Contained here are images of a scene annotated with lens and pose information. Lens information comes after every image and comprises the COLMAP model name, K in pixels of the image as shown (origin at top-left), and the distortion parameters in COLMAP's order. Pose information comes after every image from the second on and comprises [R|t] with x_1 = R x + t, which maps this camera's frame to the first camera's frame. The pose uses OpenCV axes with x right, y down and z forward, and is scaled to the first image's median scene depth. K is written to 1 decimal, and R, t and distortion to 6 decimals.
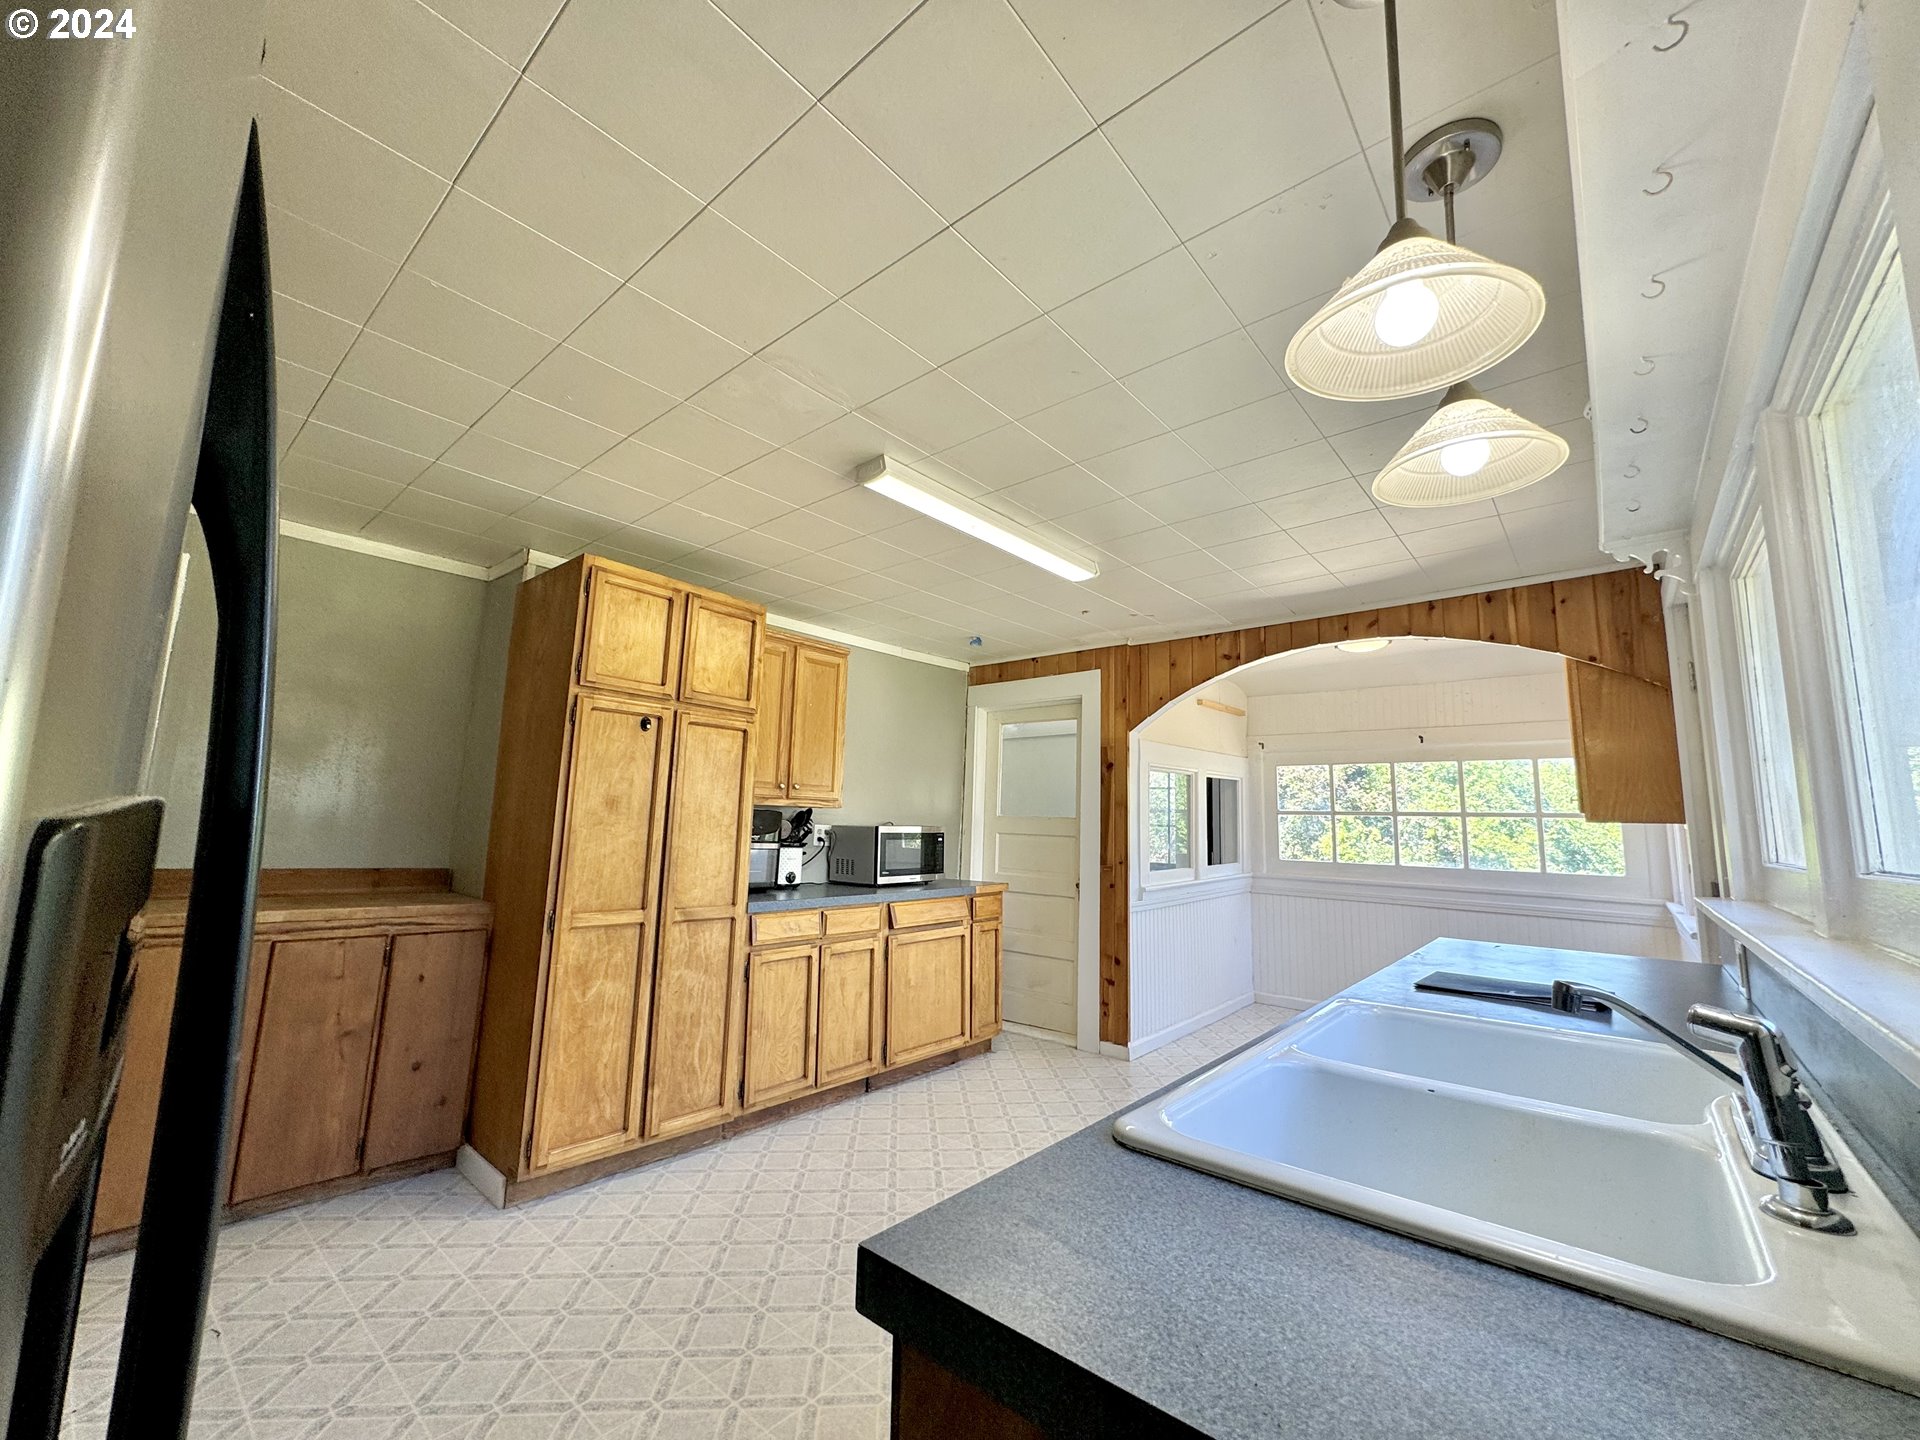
lens RADIAL K [[763.7, 0, 963.4], [0, 763.7, 722.4], [0, 0, 1]] dist [-0.001739, -0.000572]
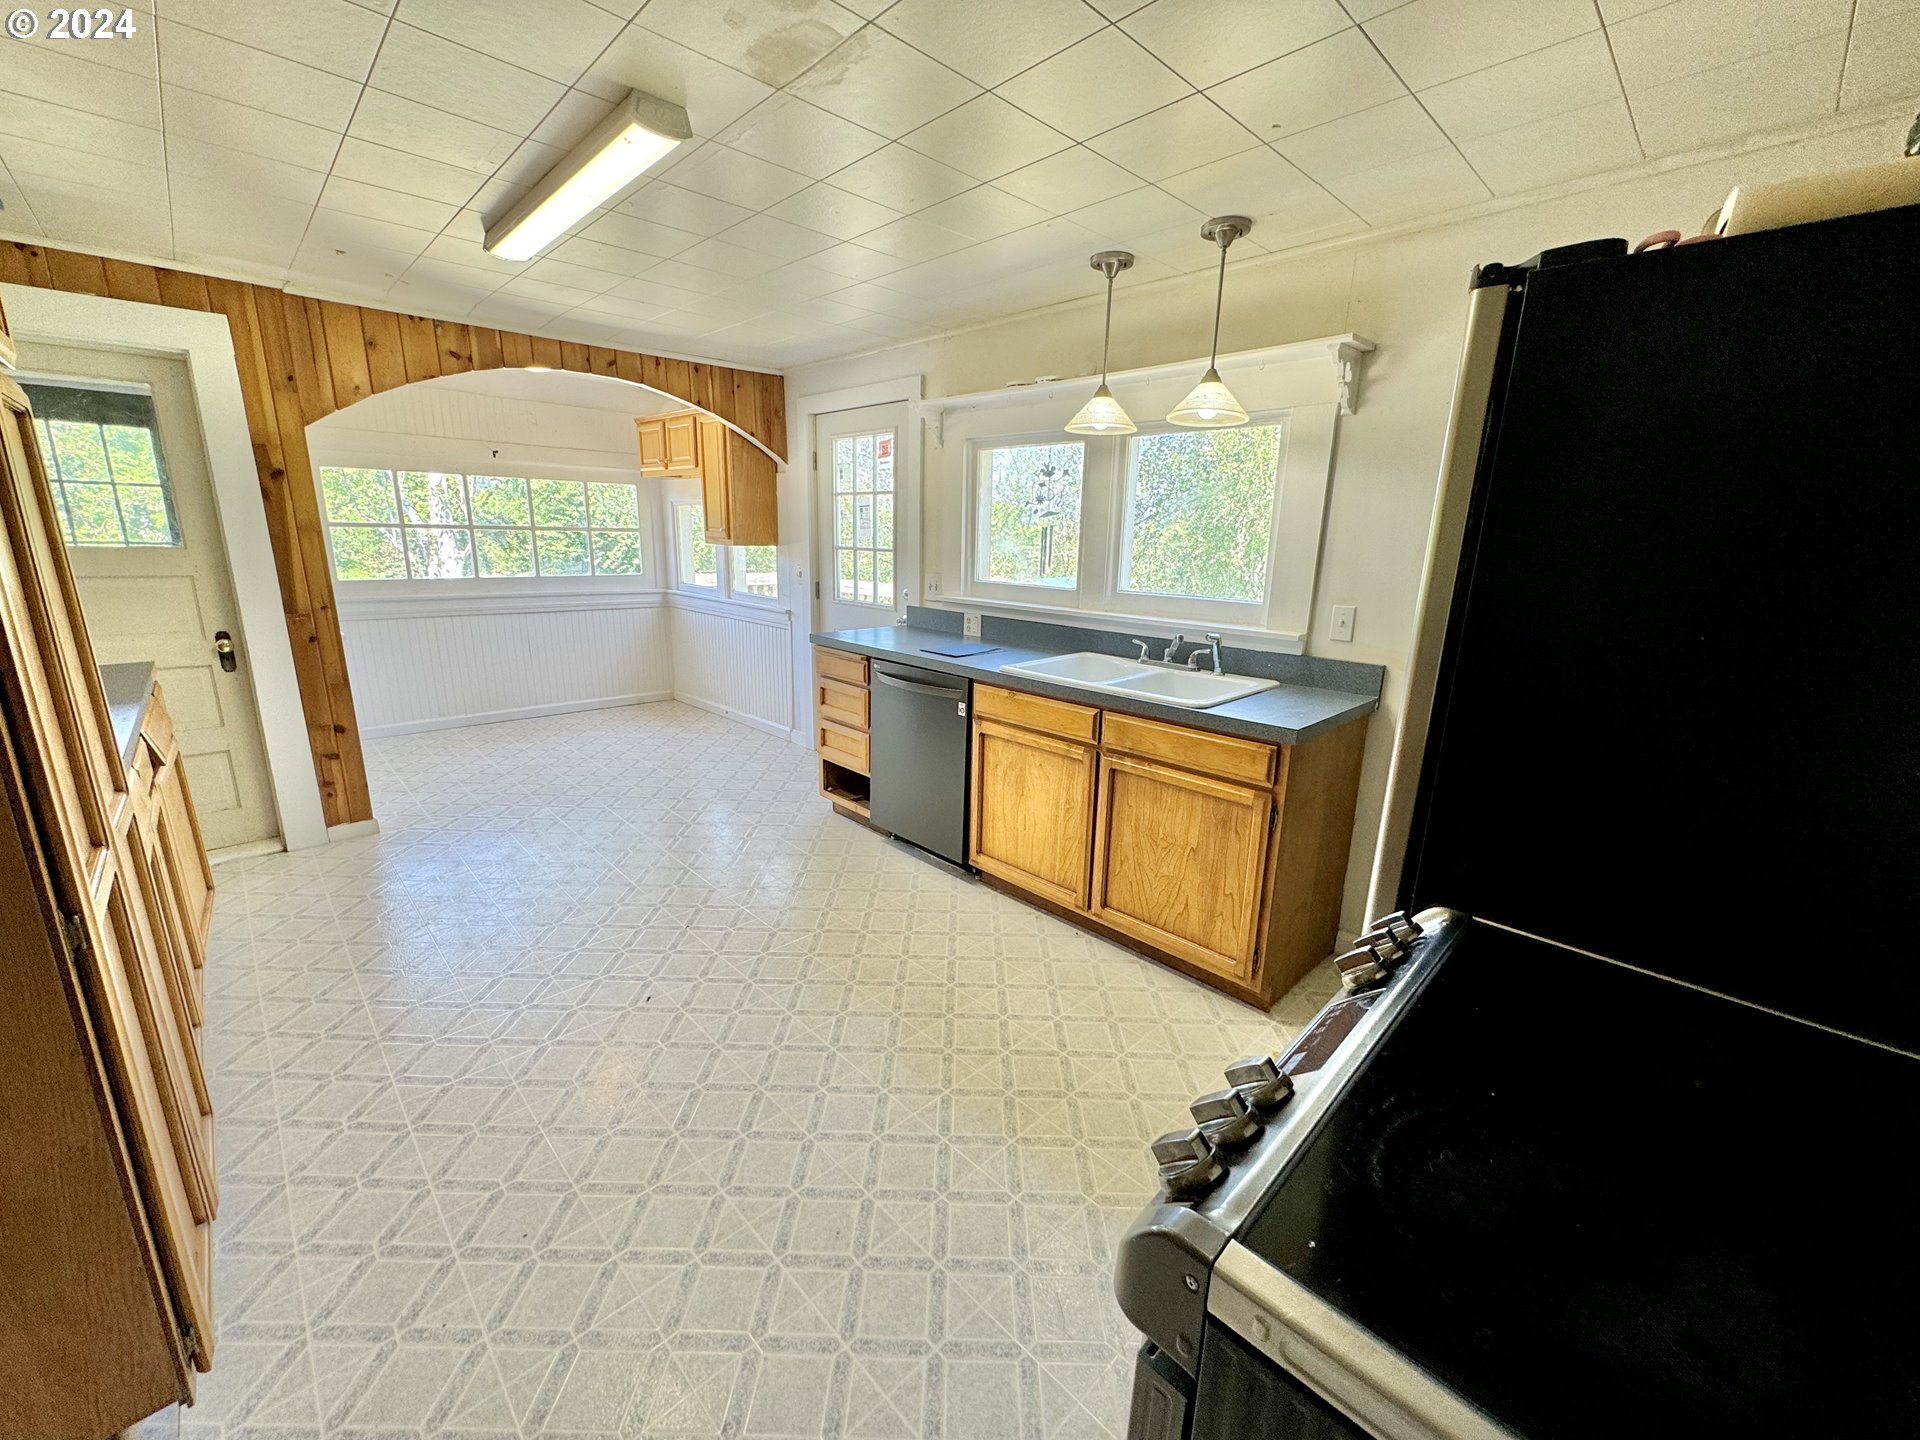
lens RADIAL K [[763.7, 0, 962.2], [0, 763.7, 718.3], [0, 0, 1]] dist [-0.001739, -0.000572]
pose [[0.098542, -0.256897, 0.961402, -0.501558], [-0.151422, 0.950983, 0.269633, -0.014303], [-0.983545, -0.172147, 0.054812, 0.309862]]
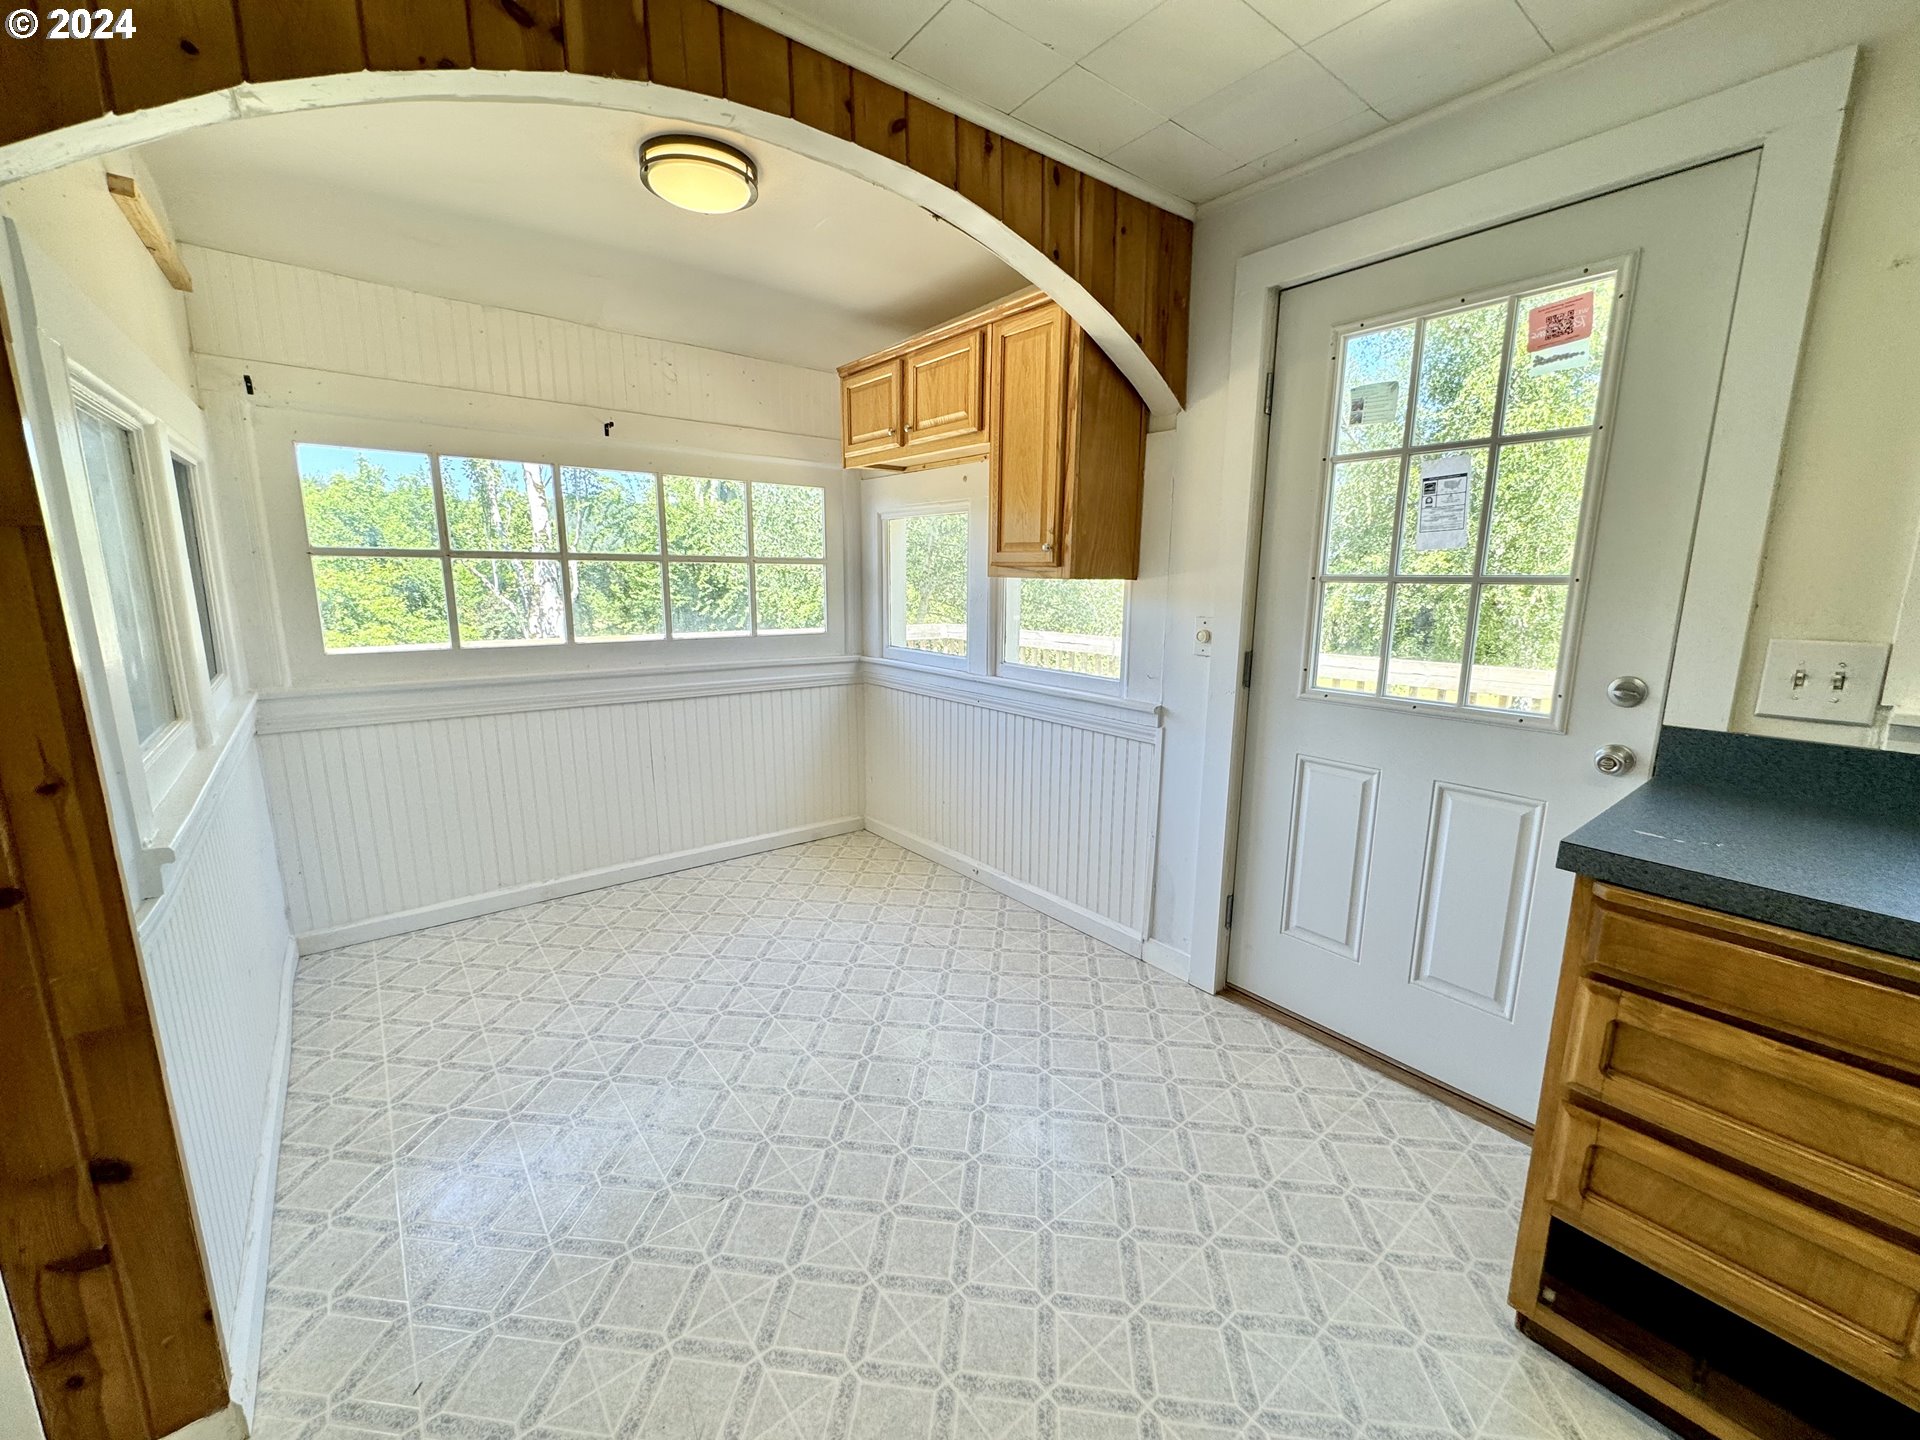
lens RADIAL K [[763.7, 0, 963.0], [0, 763.7, 721.1], [0, 0, 1]] dist [-0.001739, -0.000572]
pose [[0.193724, -0.205175, 0.959361, 0.048948], [-0.131835, 0.963572, 0.232697, 0.078422], [-0.972158, -0.171557, 0.159618, 0.713964]]
